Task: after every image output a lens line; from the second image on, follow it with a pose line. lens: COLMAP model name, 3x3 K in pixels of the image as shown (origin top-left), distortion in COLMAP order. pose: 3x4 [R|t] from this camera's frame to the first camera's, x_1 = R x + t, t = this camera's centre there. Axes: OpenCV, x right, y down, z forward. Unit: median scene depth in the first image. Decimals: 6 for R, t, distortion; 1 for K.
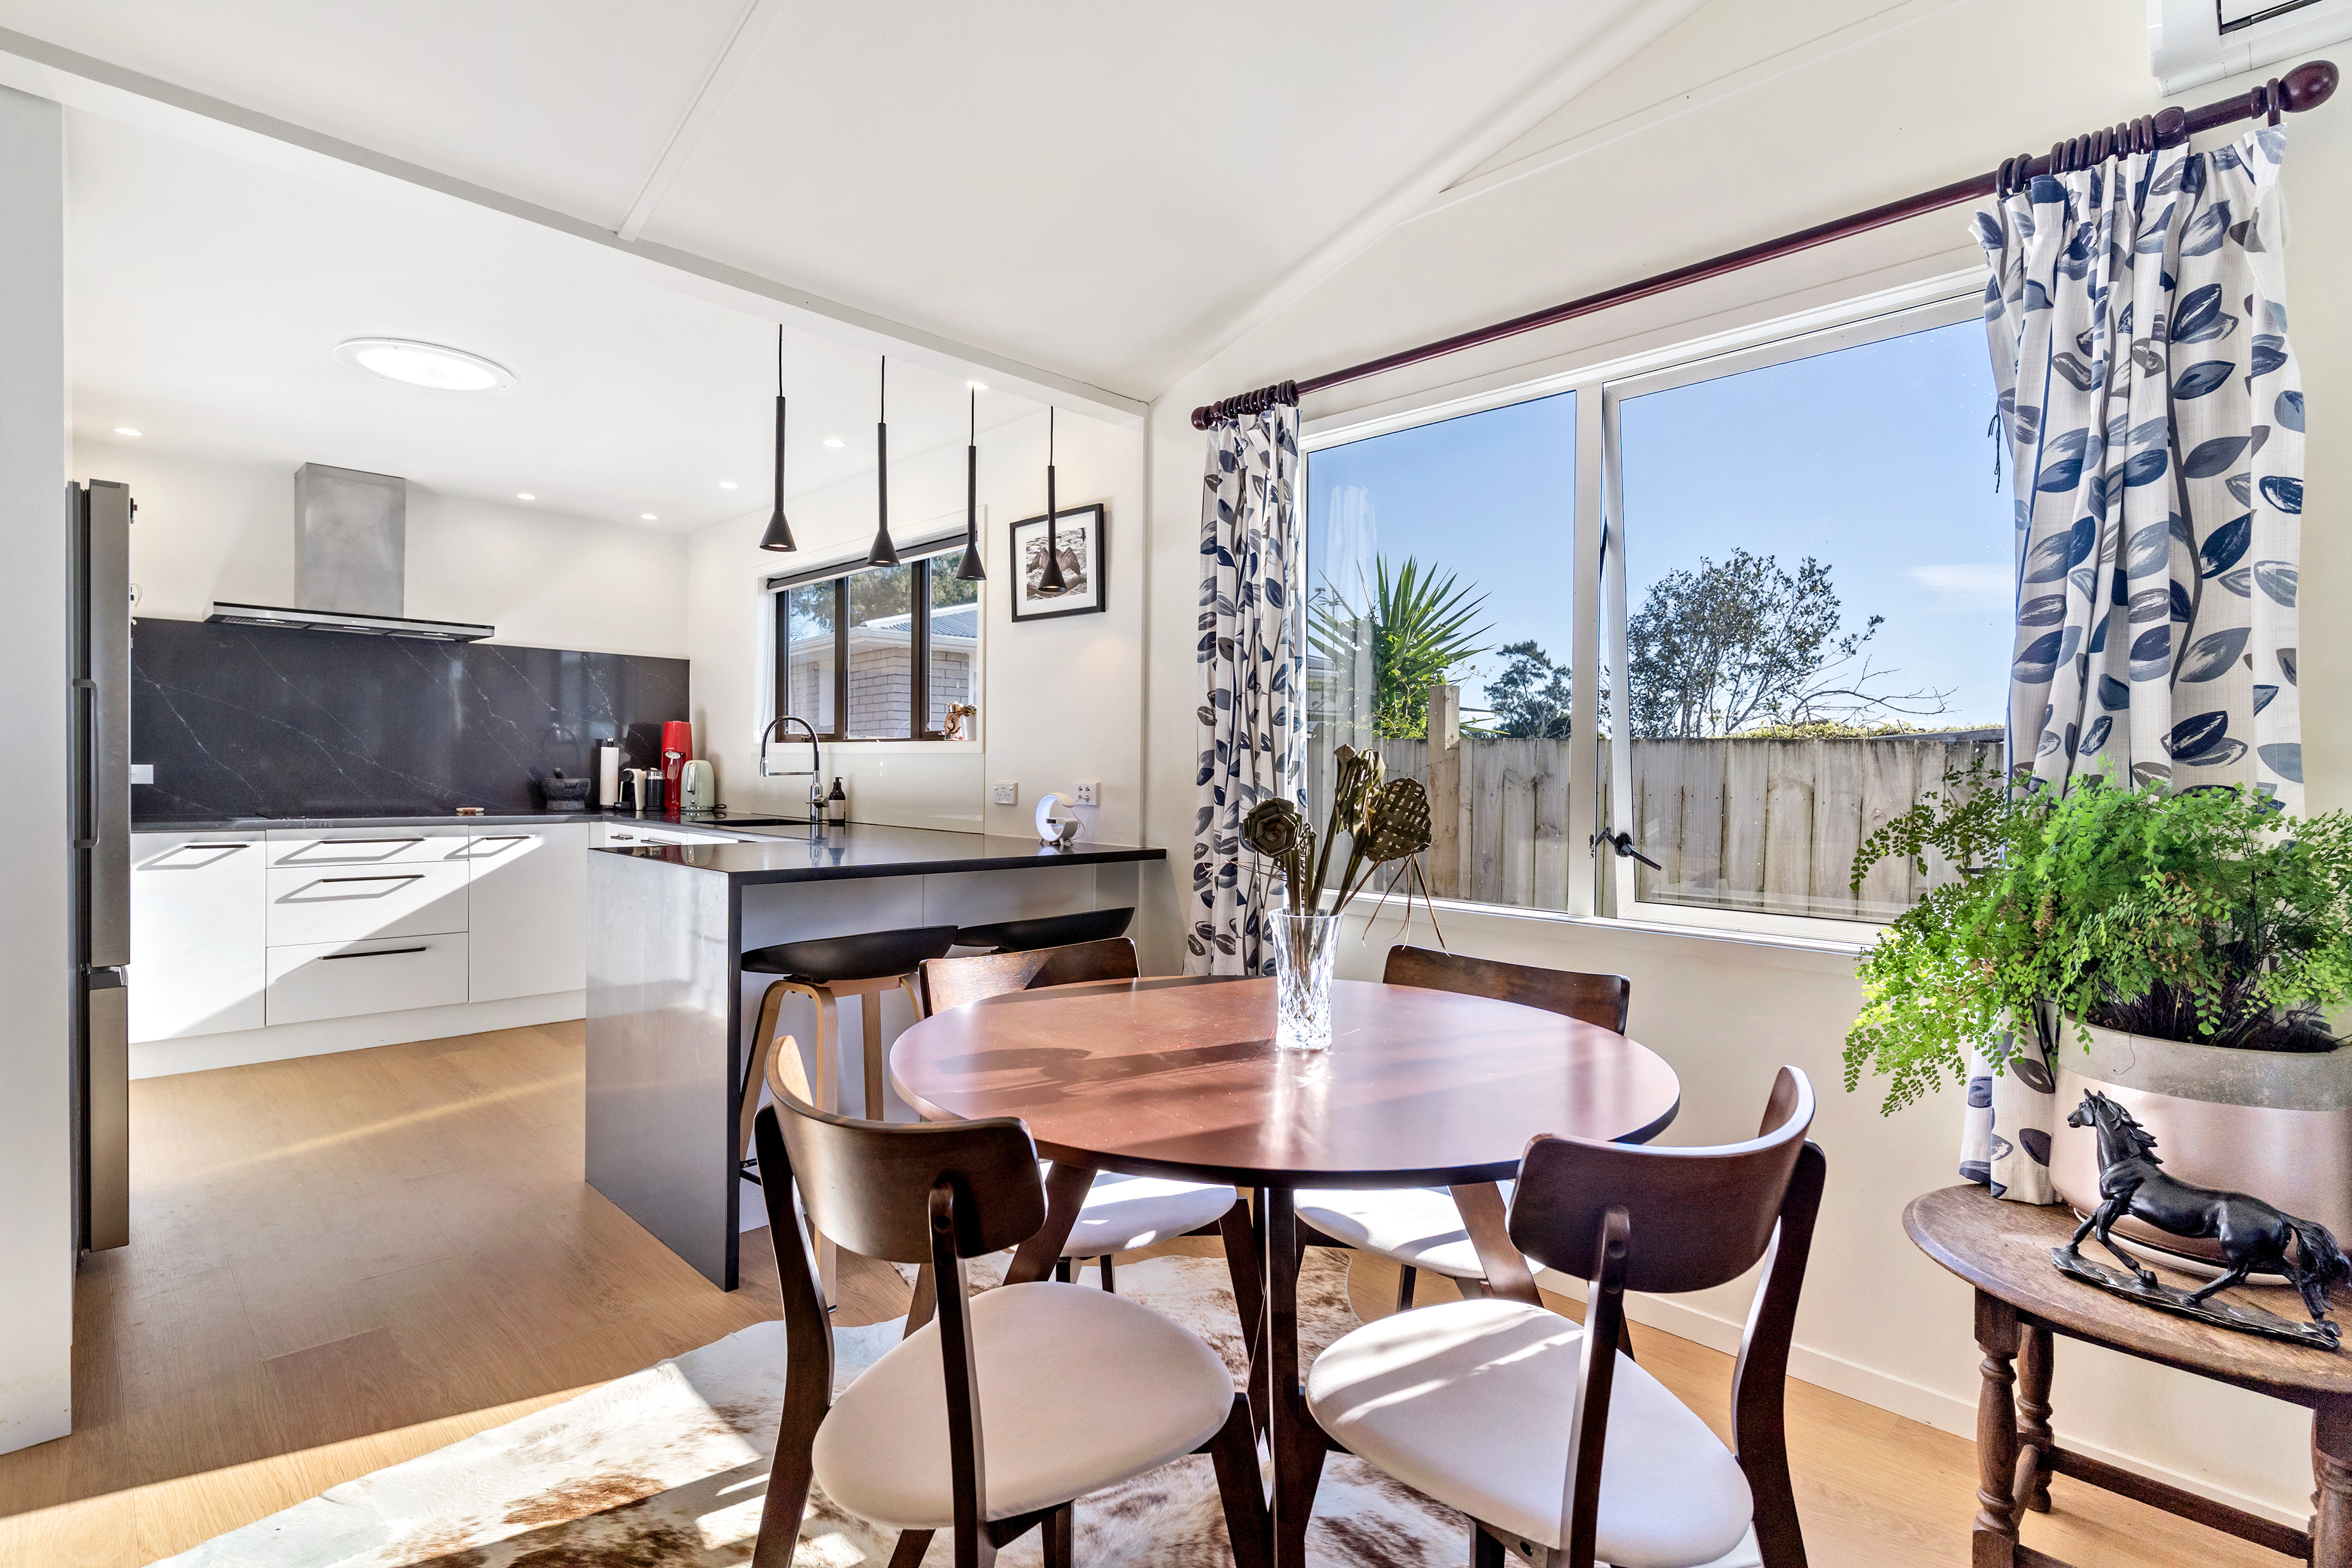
lens RADIAL K [[1137.6, 0, 1180.7], [0, 1137.6, 787.0], [0, 0, 1]] dist [0.001626, -0.000531]
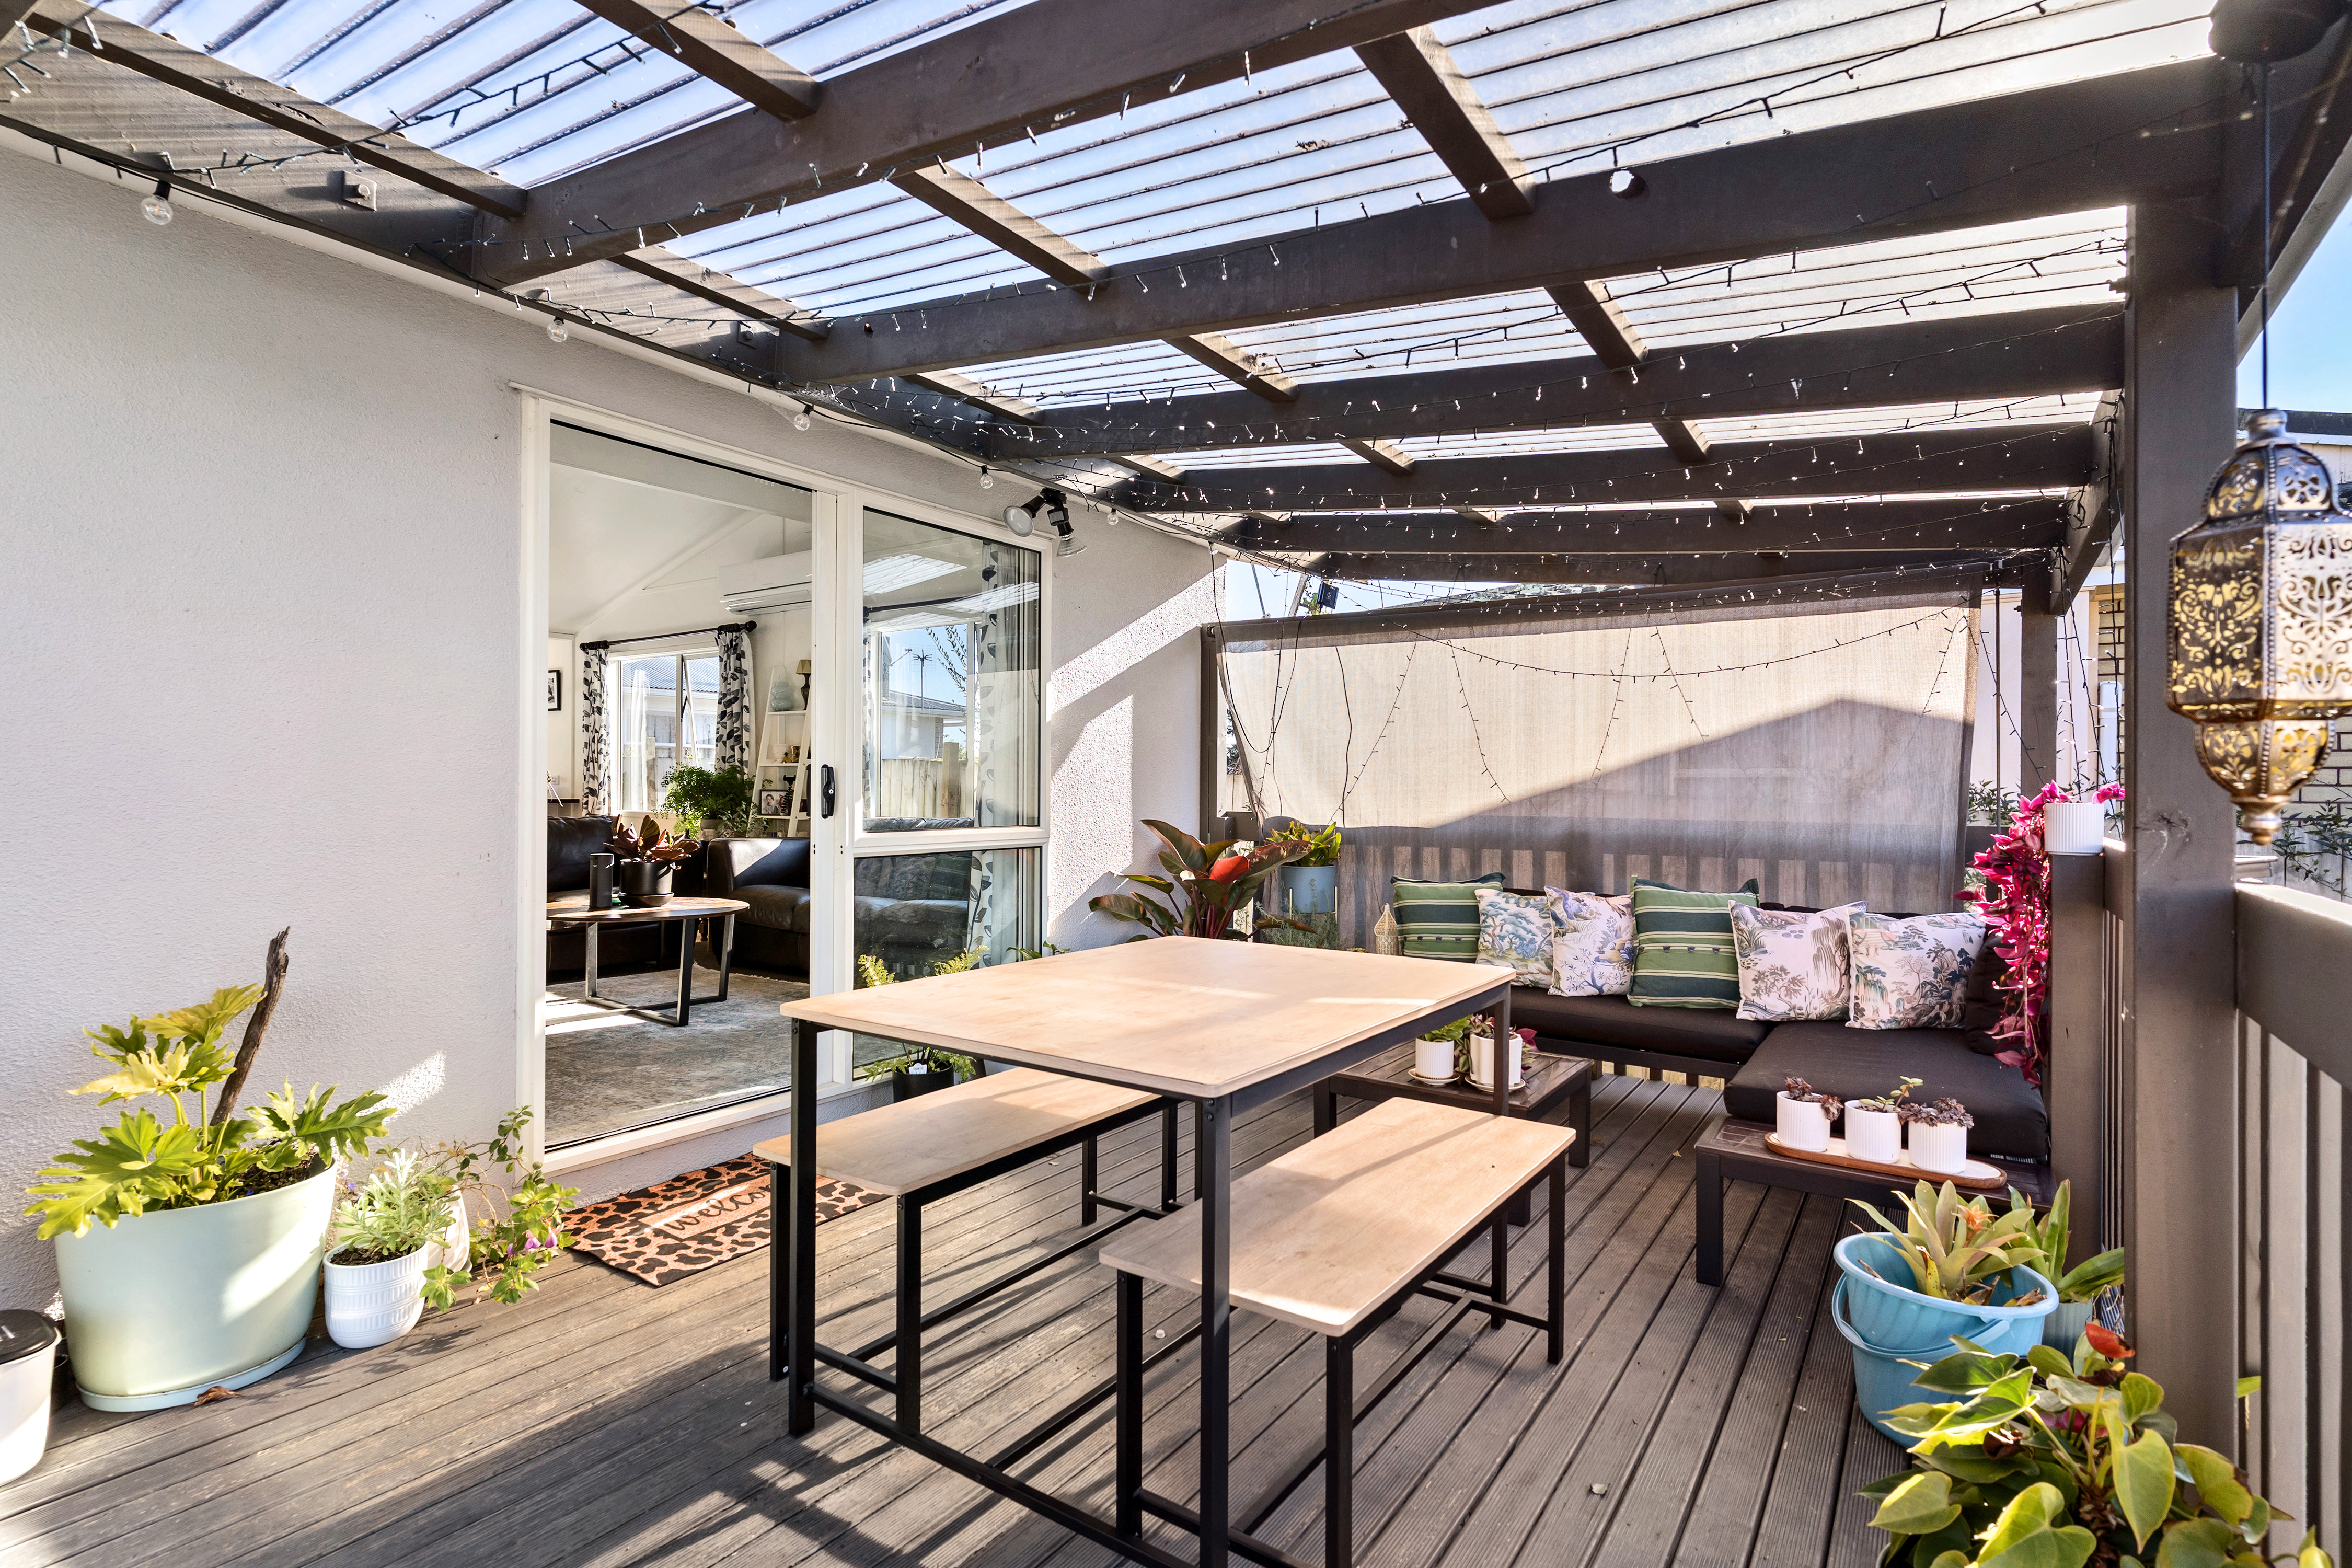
lens RADIAL K [[1137.6, 0, 1176.2], [0, 1137.6, 788.3], [0, 0, 1]] dist [0.001626, -0.000531]
pose [[0.982348, -0.002645, 0.187044, 0.647742], [0.006150, 0.999816, -0.018157, 0.063417], [-0.186961, 0.018987, 0.982184, -1.425640]]
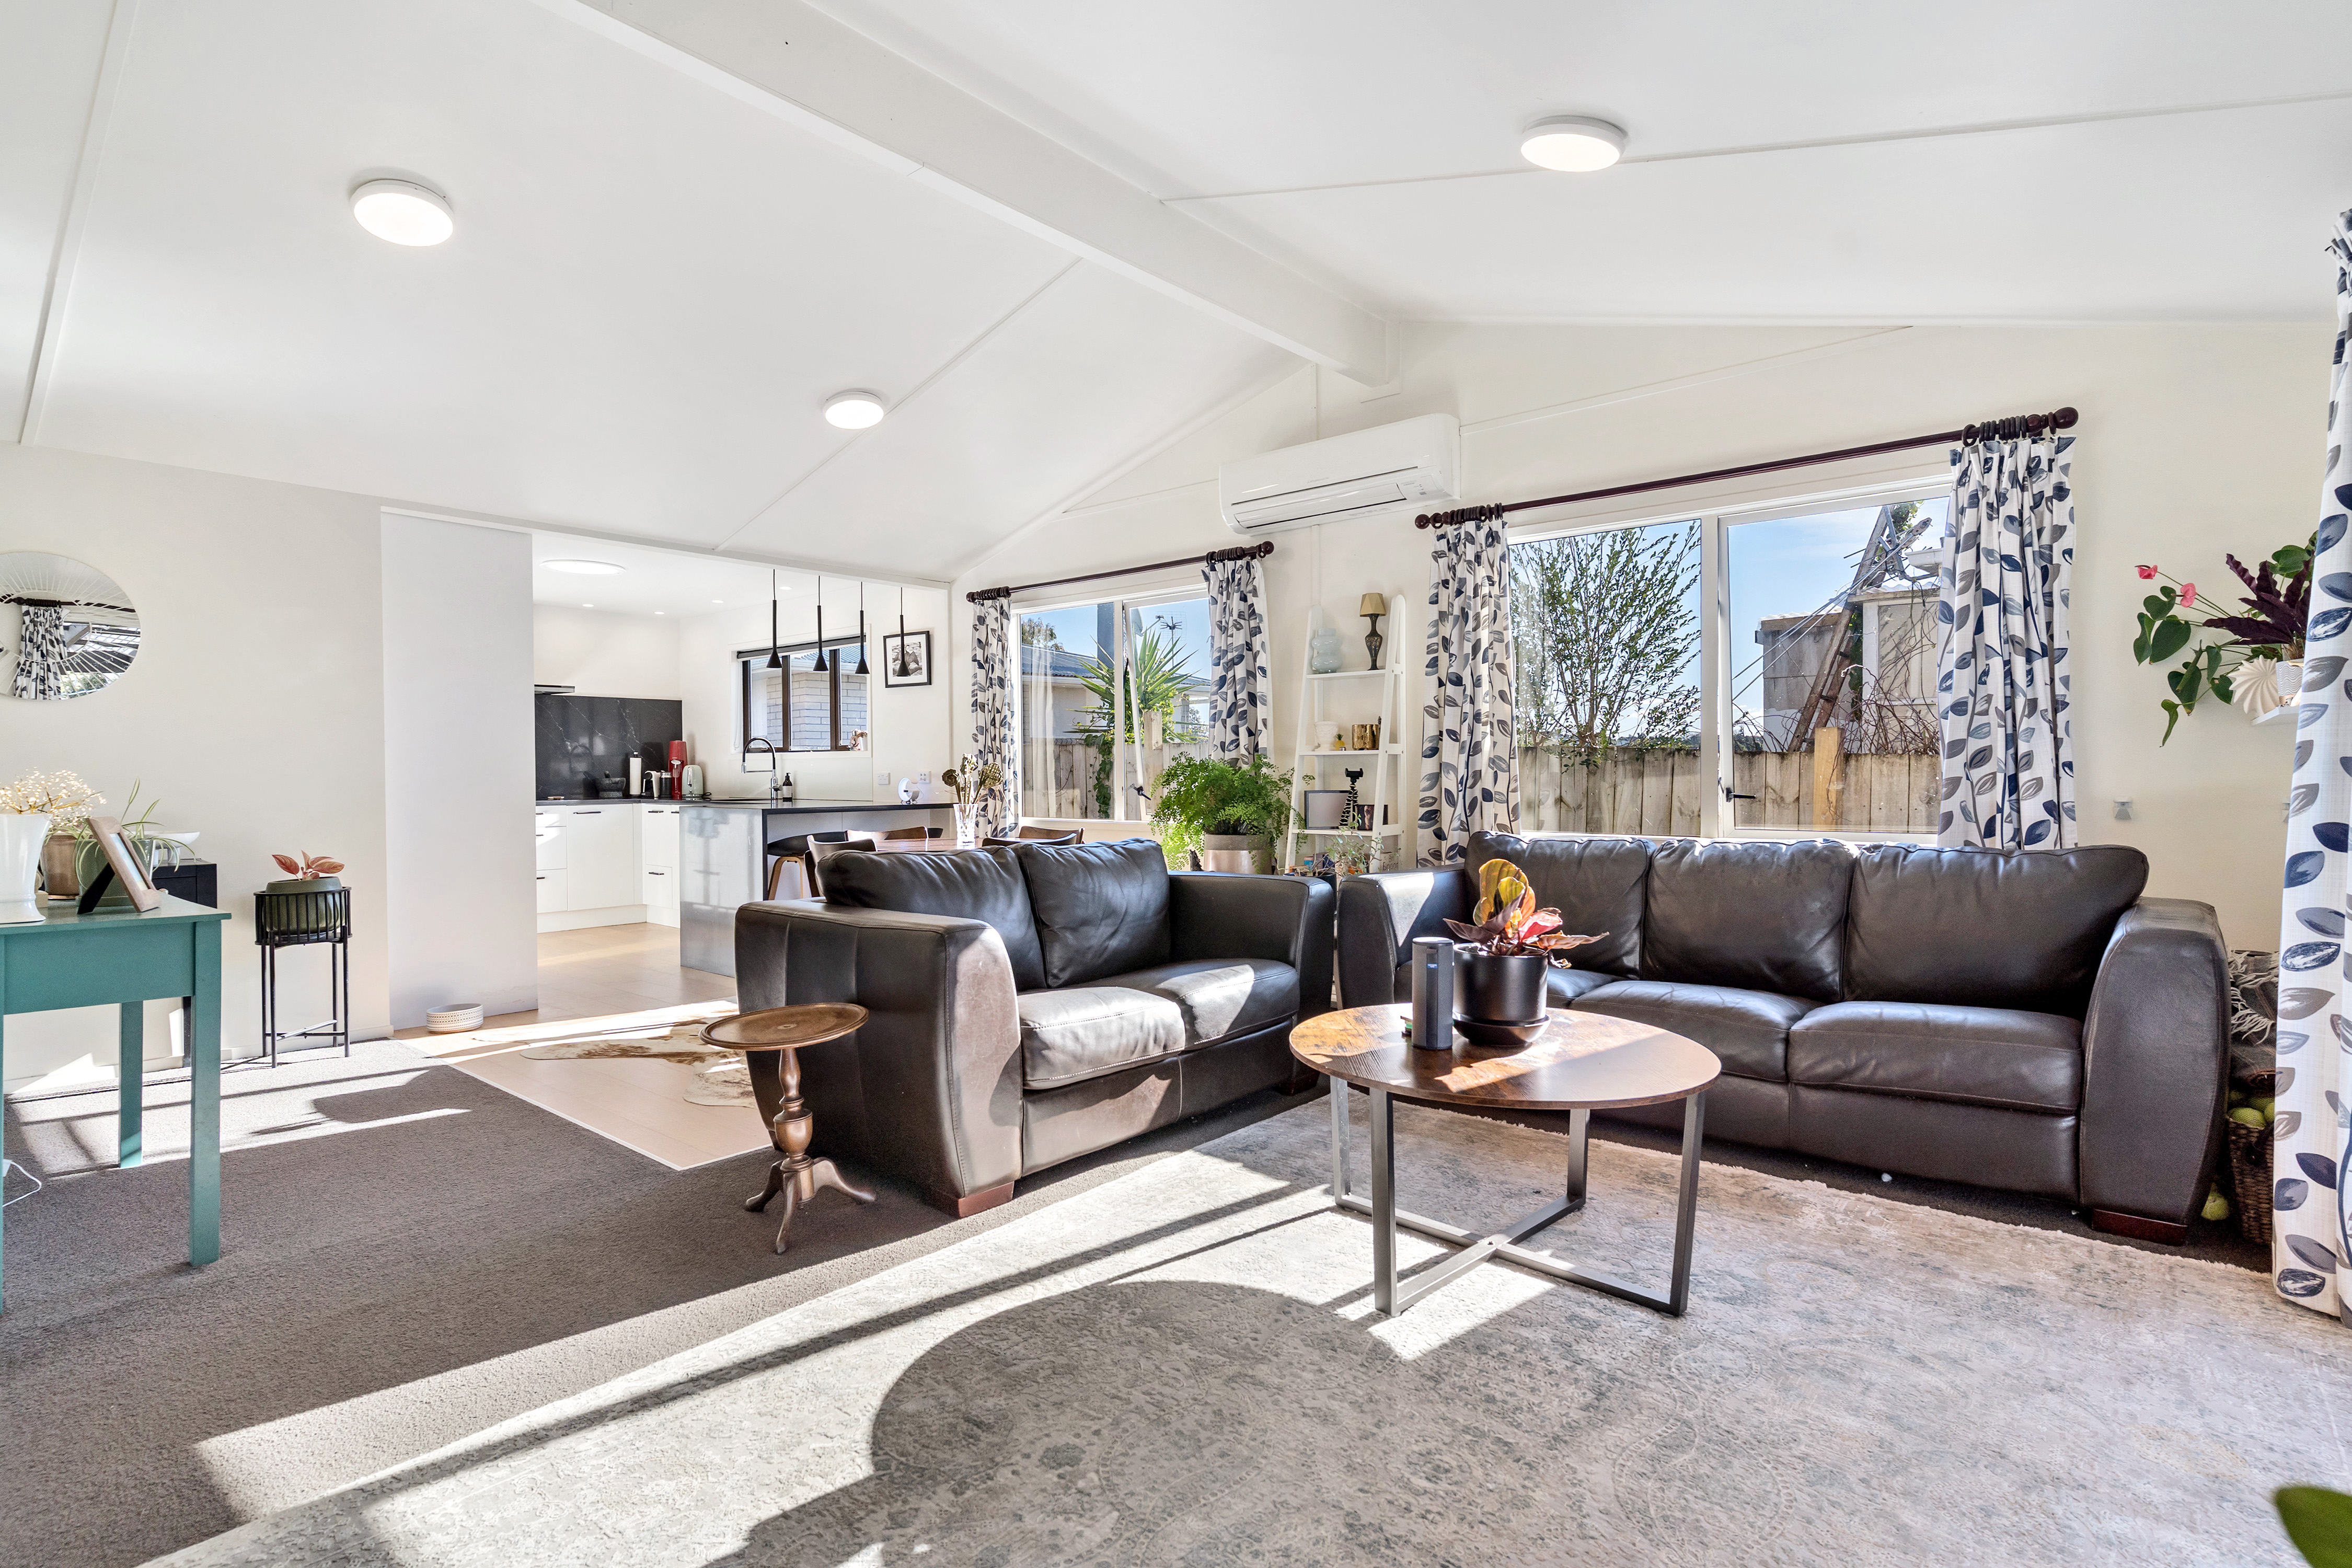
lens RADIAL K [[1137.6, 0, 1187.2], [0, 1137.6, 786.1], [0, 0, 1]] dist [0.001626, -0.000531]
pose [[0.996382, -0.018797, 0.082877, 0.163062], [0.019034, 0.999817, -0.002070, 0.027331], [-0.082823, 0.003640, 0.996558, -0.786564]]
